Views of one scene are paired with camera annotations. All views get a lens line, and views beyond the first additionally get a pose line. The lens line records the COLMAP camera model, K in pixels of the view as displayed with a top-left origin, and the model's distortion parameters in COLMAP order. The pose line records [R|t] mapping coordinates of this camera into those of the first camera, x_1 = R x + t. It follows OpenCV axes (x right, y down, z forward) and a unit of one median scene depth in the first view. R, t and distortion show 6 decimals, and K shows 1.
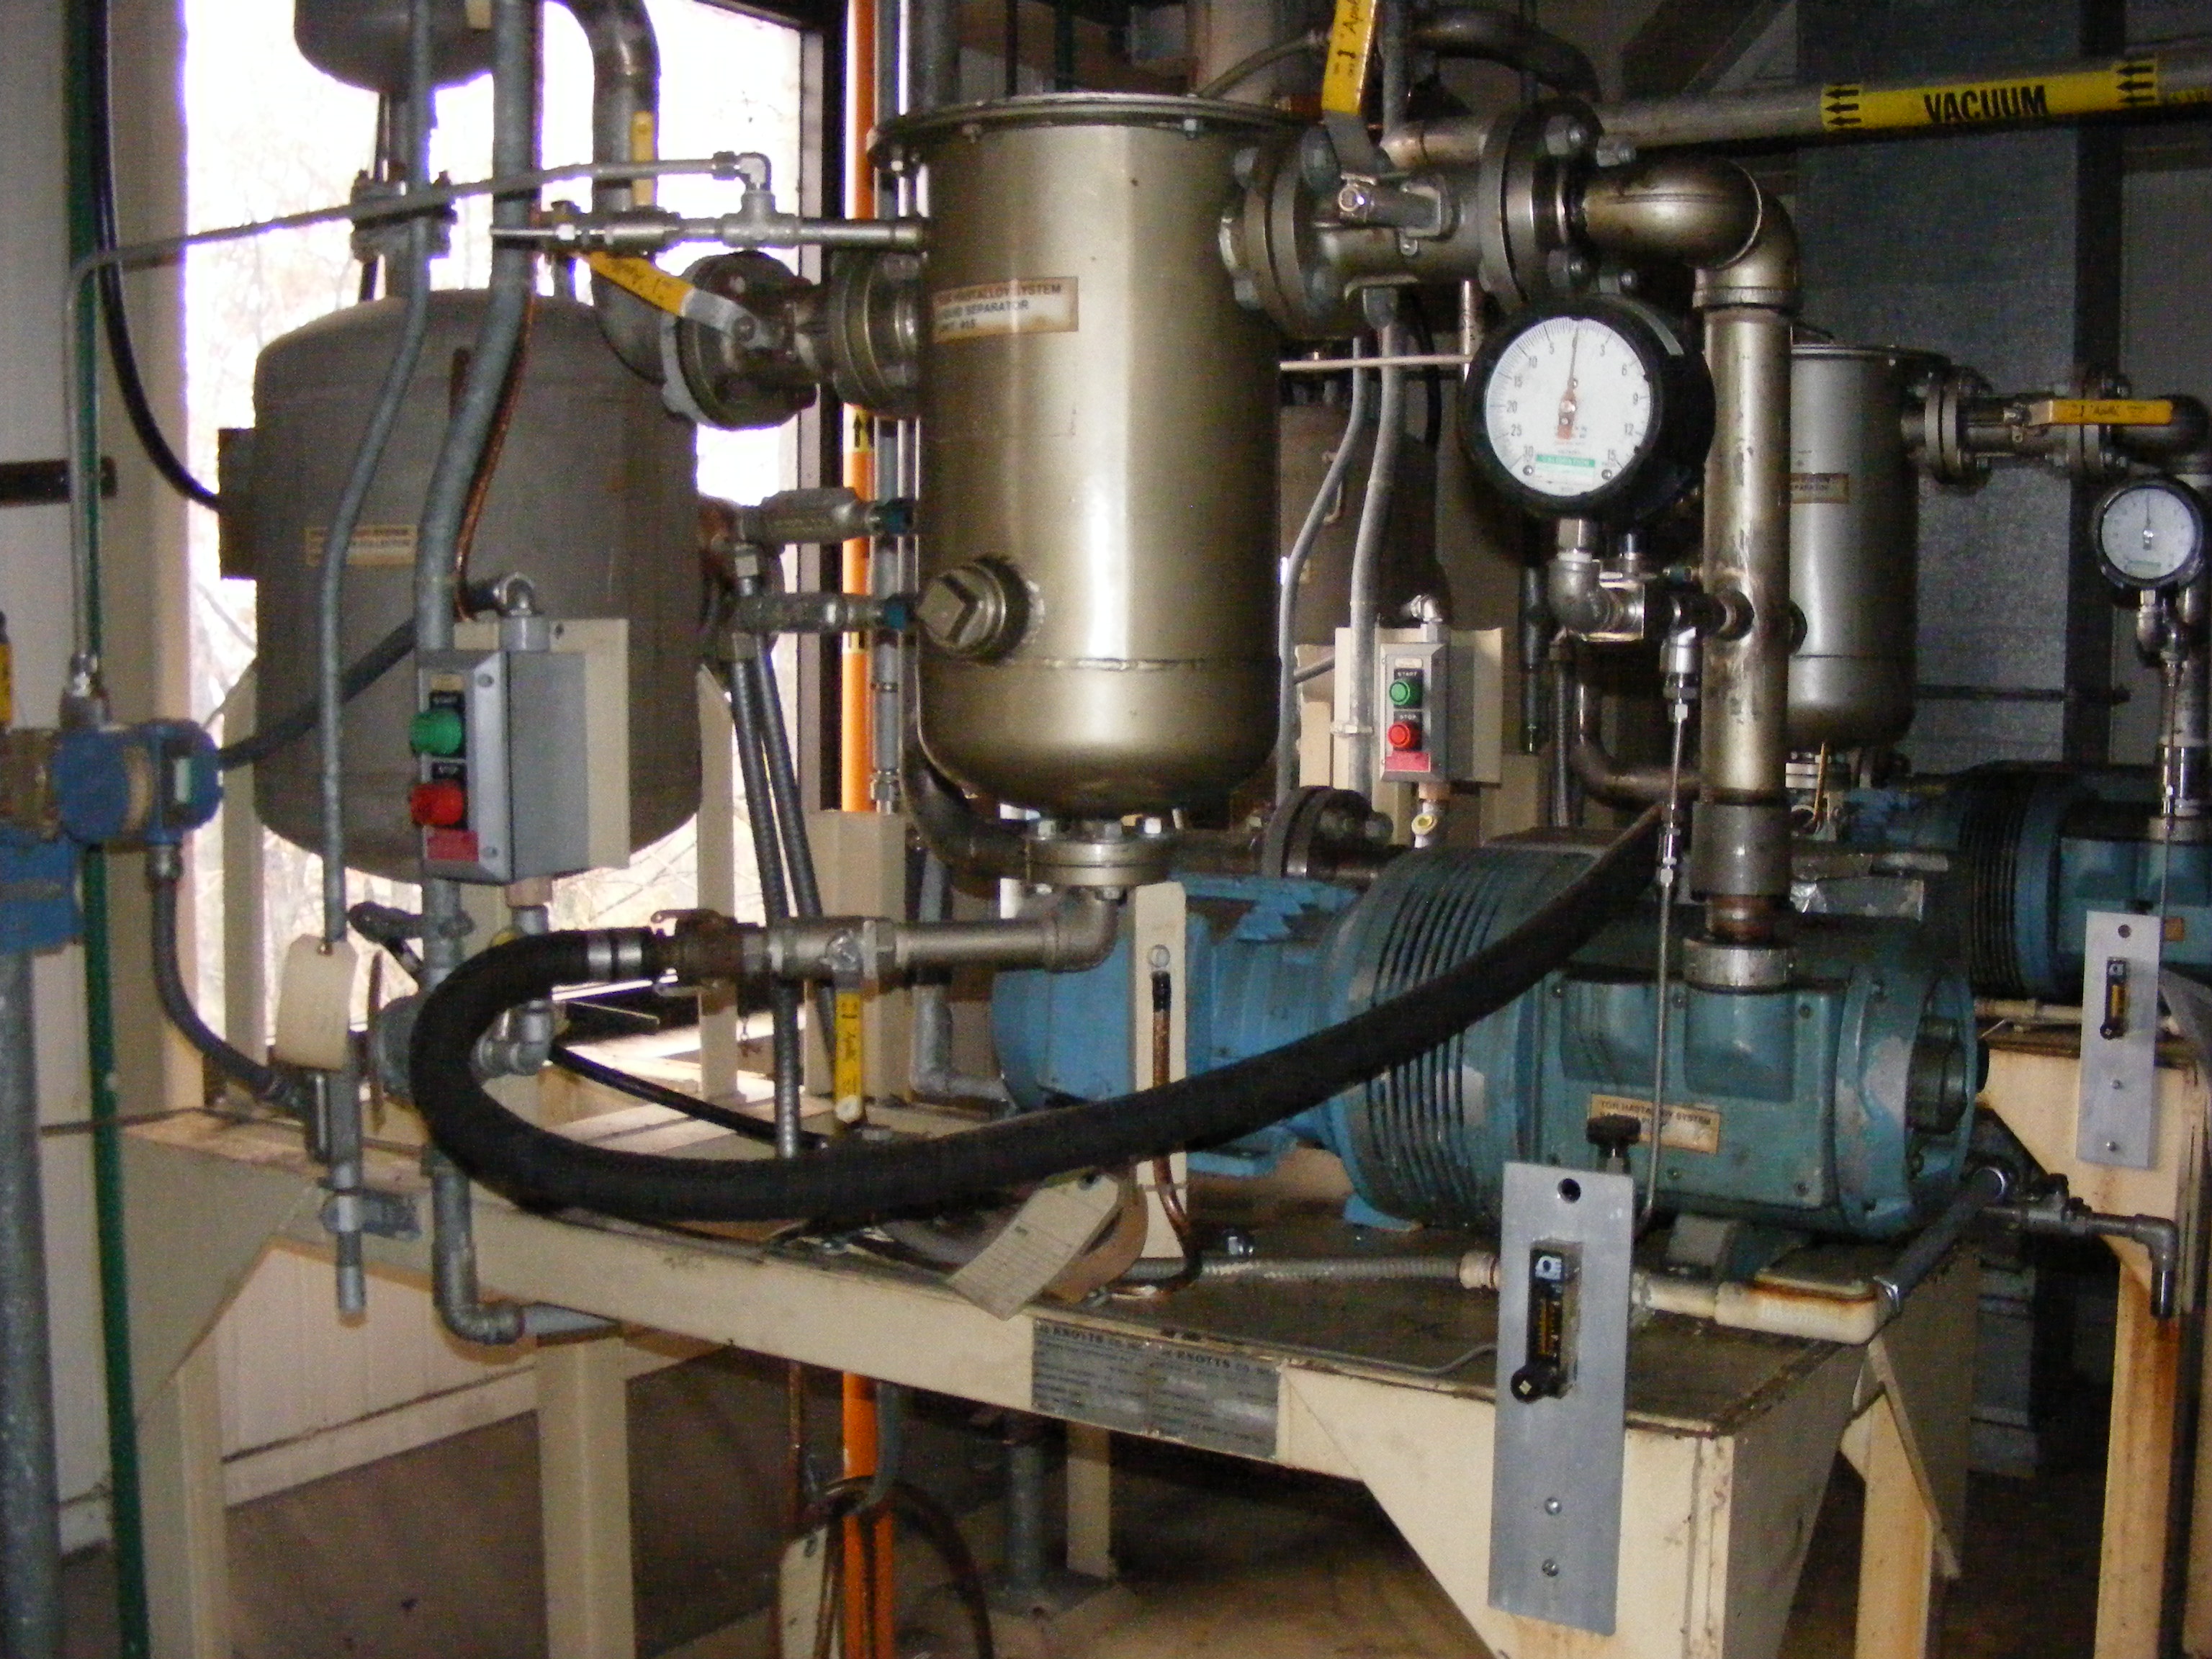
lens RADIAL K [[2441.5, 0, 1106.0], [0, 2441.5, 862.8], [0, 0, 1]] dist [-0.231146, 0.192052]
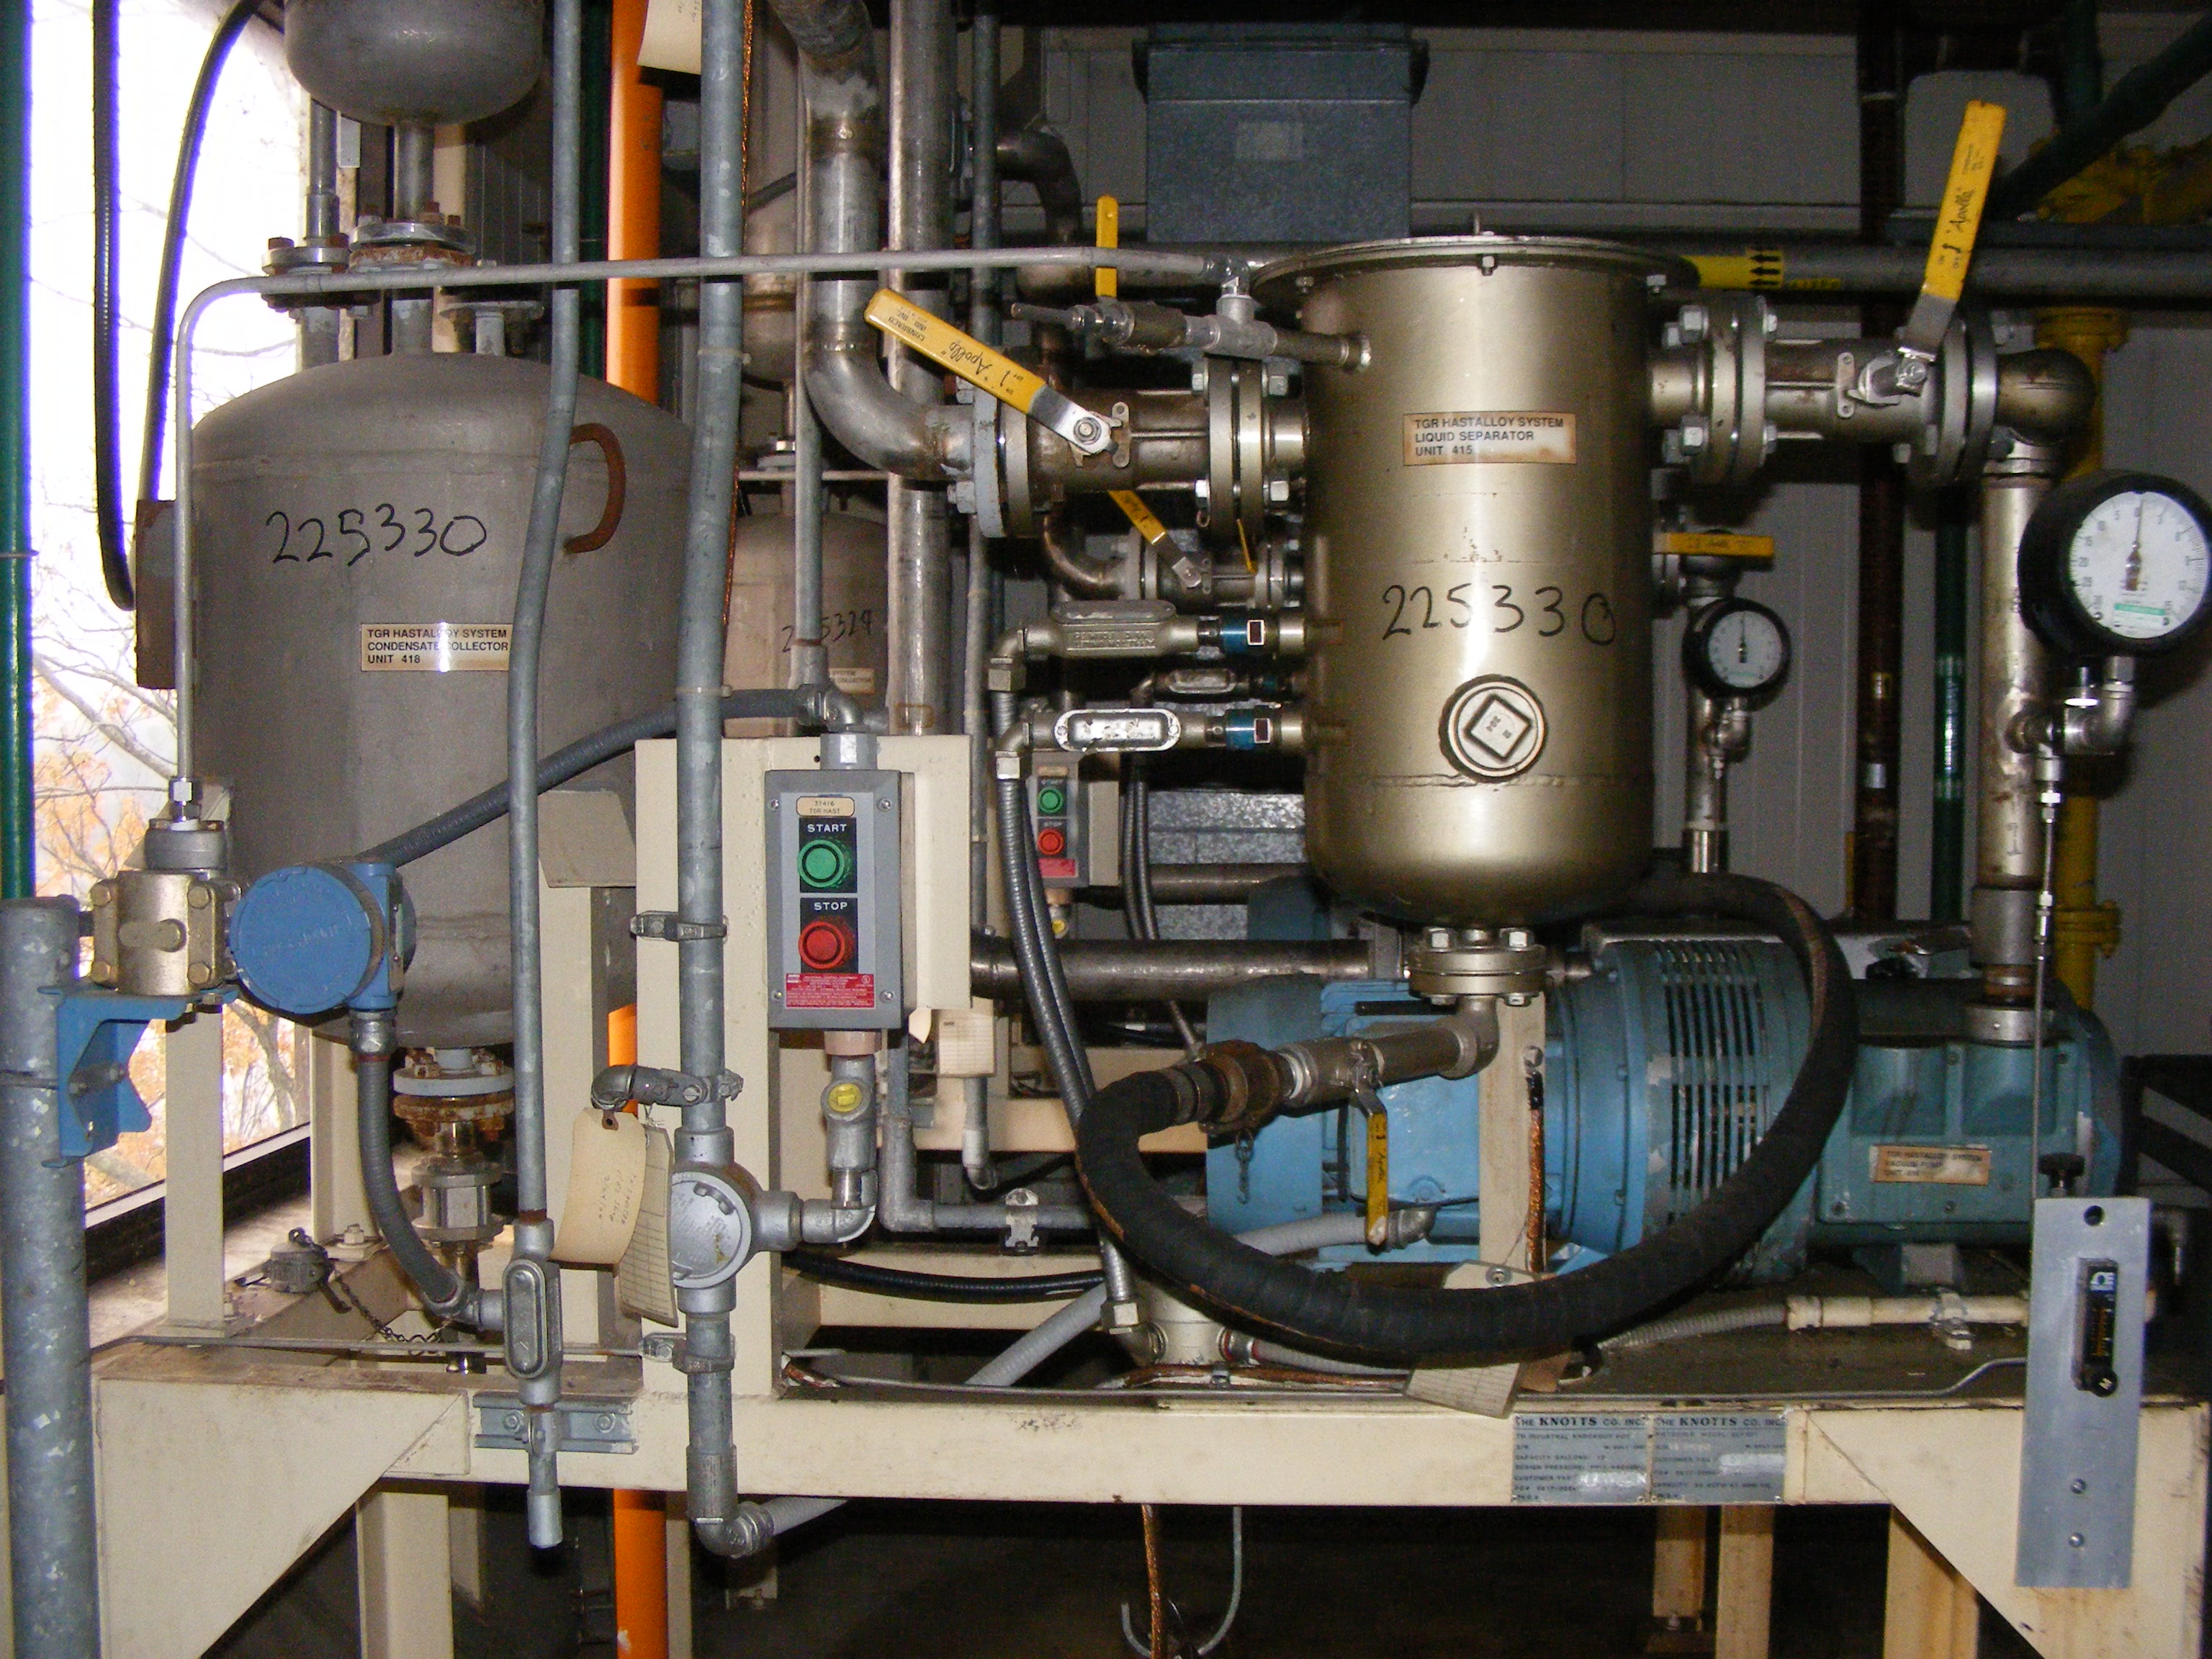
lens RADIAL K [[2441.5, 0, 1106.0], [0, 2441.5, 862.8], [0, 0, 1]] dist [-0.231146, 0.192052]
pose [[0.870154, -0.030618, 0.491827, -0.703732], [0.050850, 0.998319, -0.027816, -0.027500], [-0.490149, 0.049214, 0.870248, 0.192916]]
